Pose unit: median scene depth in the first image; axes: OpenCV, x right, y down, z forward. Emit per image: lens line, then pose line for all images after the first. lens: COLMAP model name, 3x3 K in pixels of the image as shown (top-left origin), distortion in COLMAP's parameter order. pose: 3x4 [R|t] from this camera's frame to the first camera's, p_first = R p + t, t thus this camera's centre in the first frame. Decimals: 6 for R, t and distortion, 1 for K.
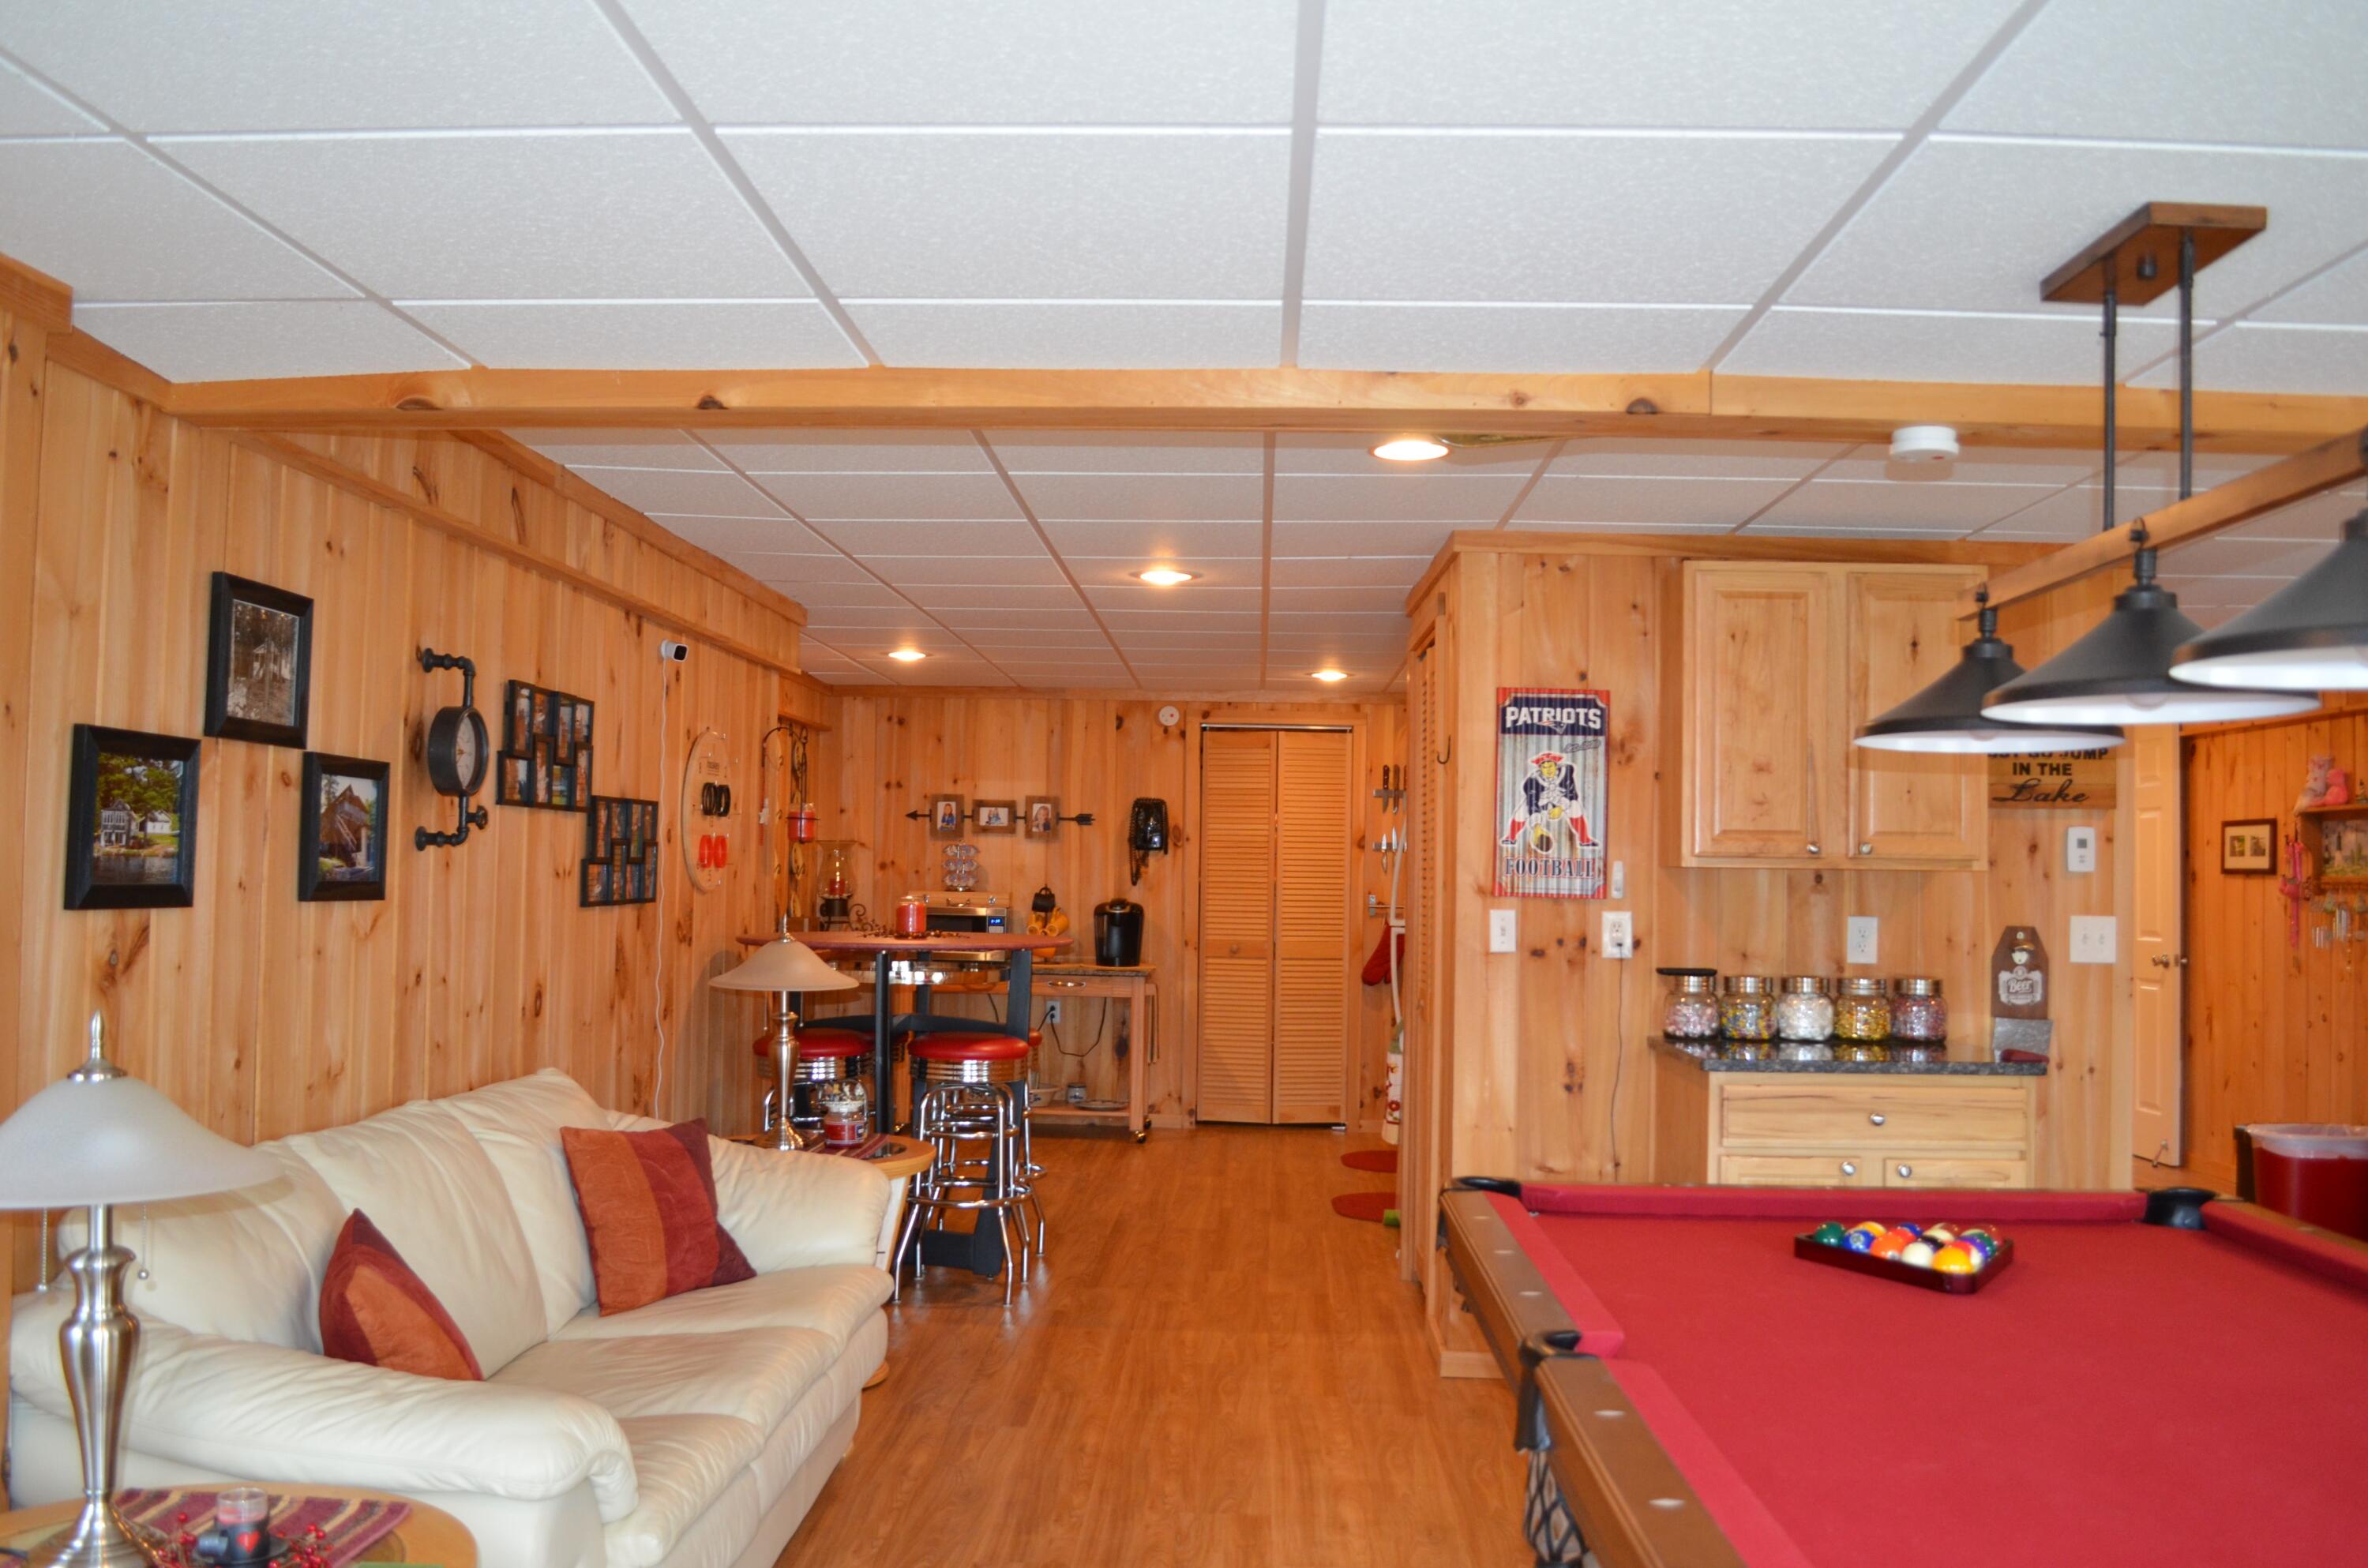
lens RADIAL K [[1860.9, 0, 1169.3], [0, 1860.9, 795.0], [0, 0, 1]] dist [-0.081703, 0.009677]
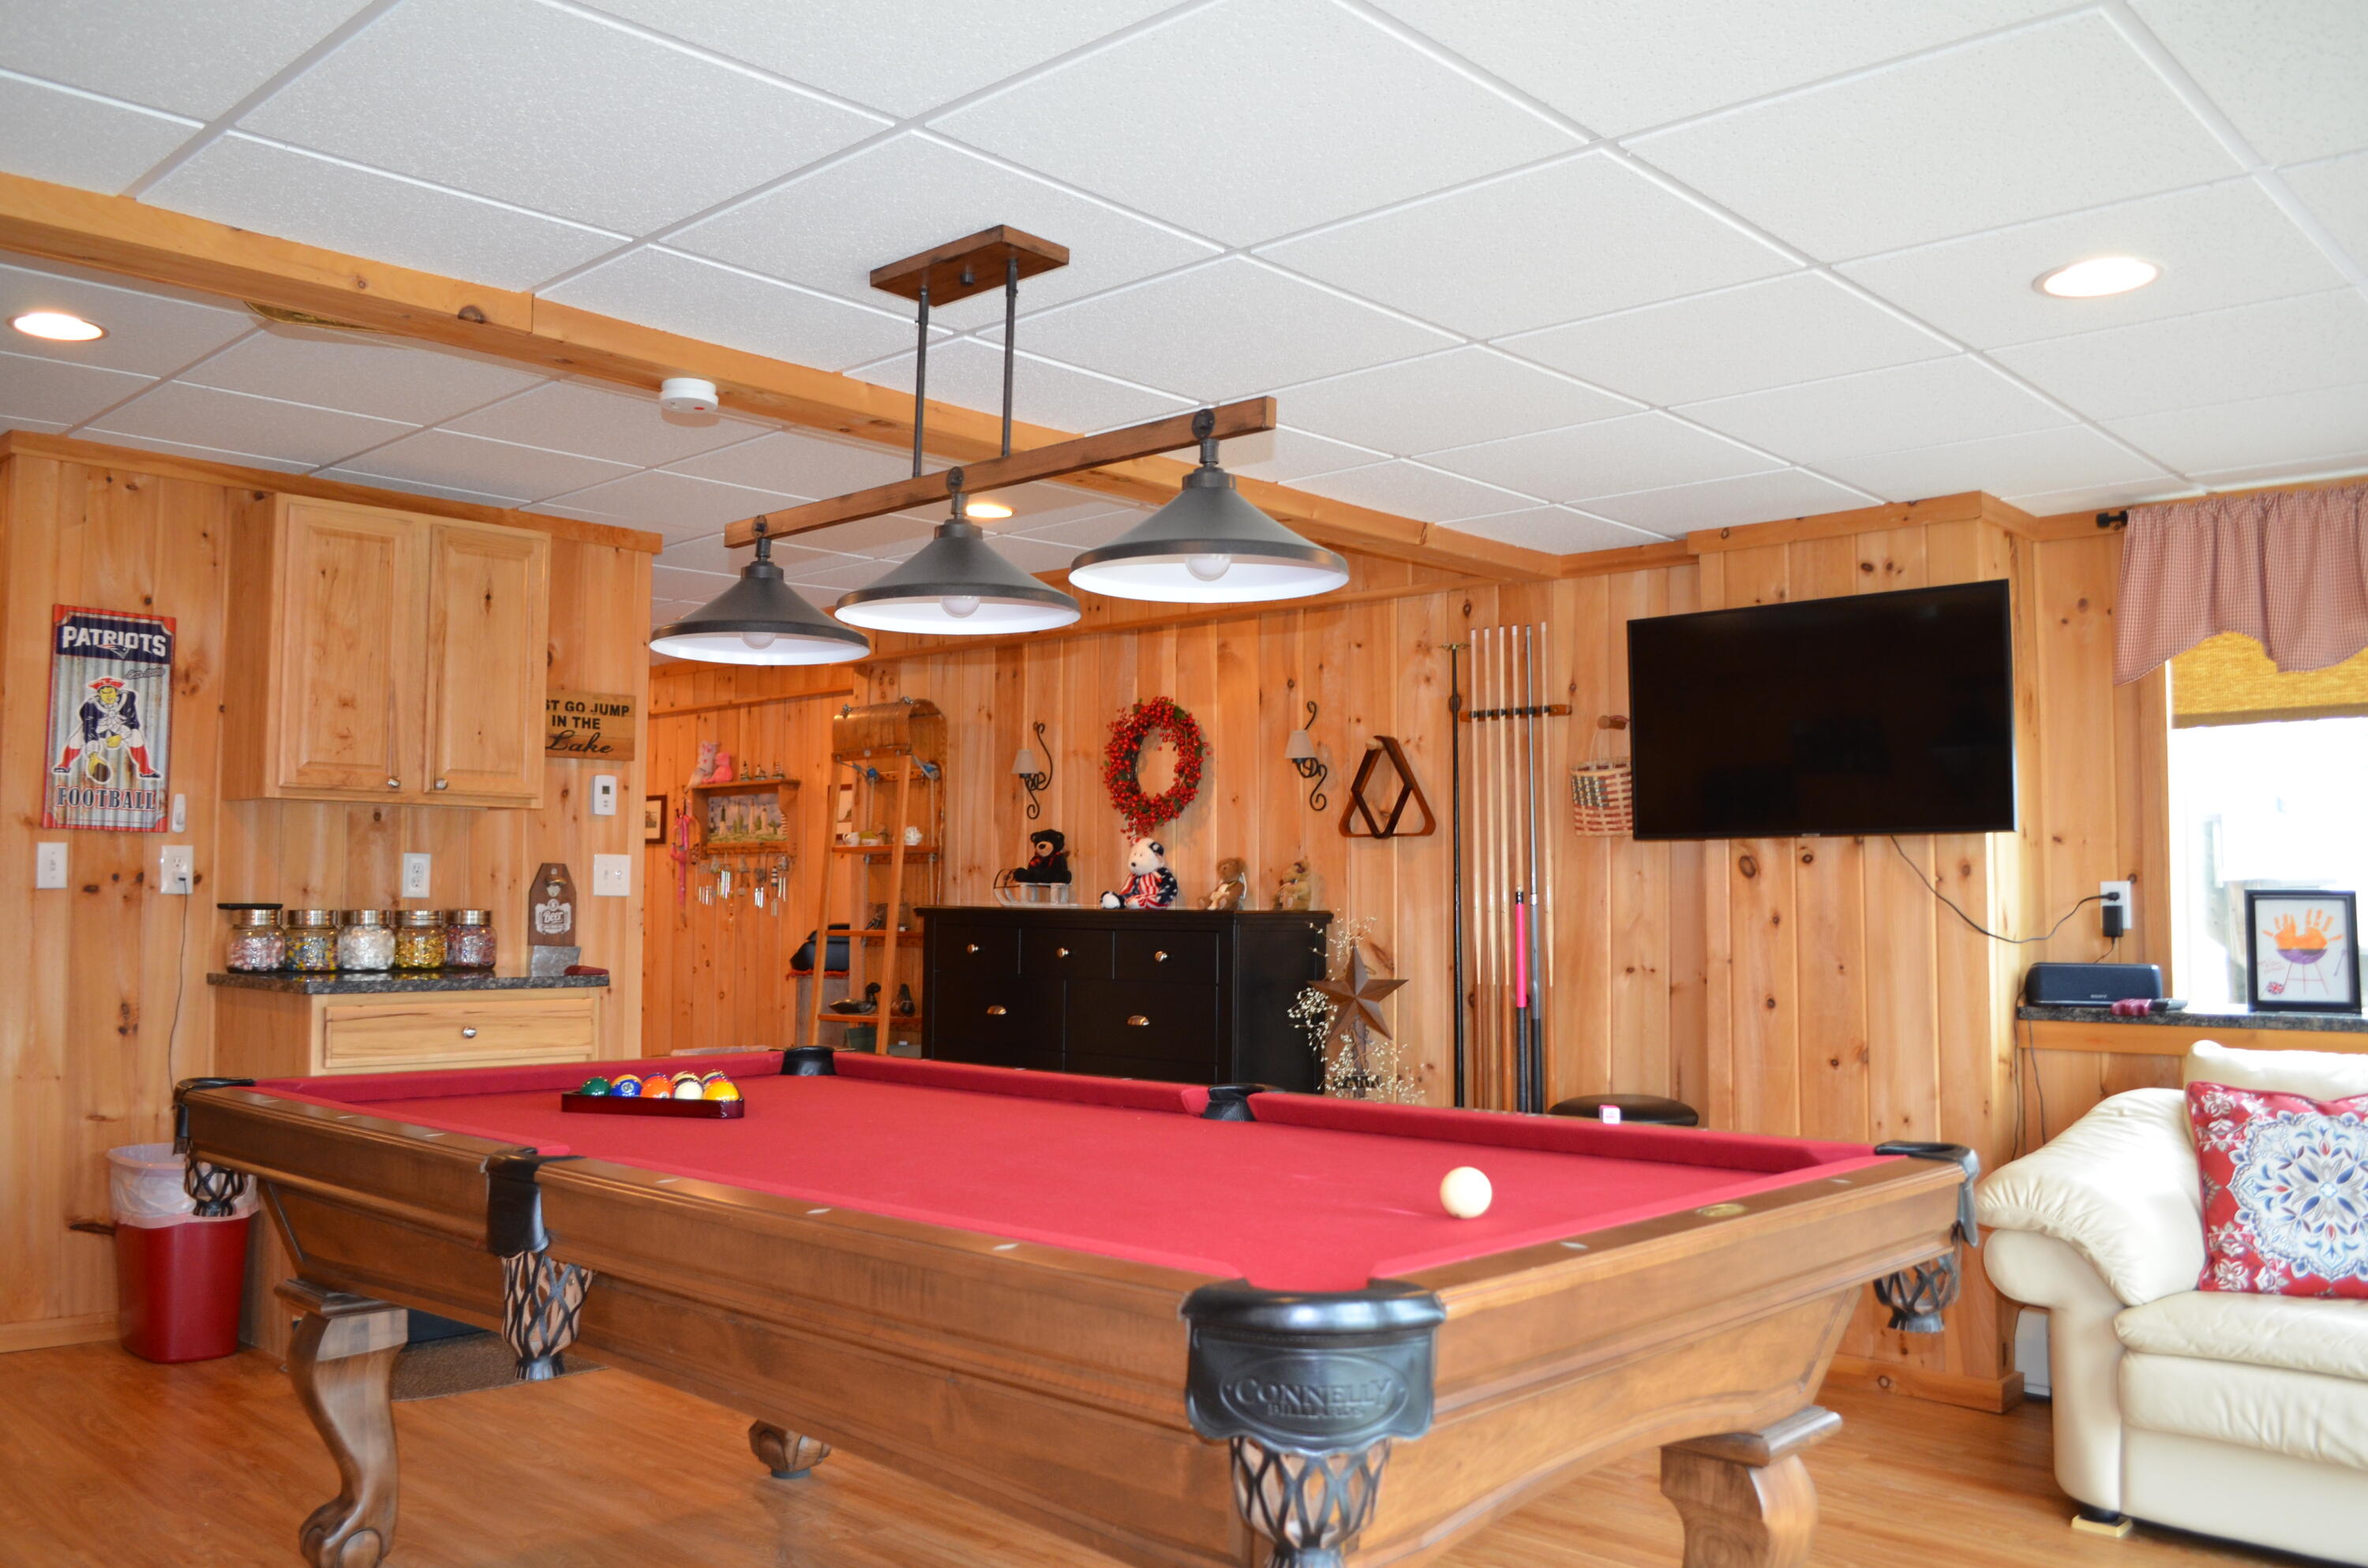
lens RADIAL K [[1893.0, 0, 940.4], [0, 1893.0, 784.1], [0, 0, 1]] dist [-0.067297, 0.002347]
pose [[0.703619, 0.038374, 0.709541, -0.181007], [-0.028272, 0.999262, -0.026008, 0.046853], [-0.710015, -0.001760, 0.704184, 0.028202]]
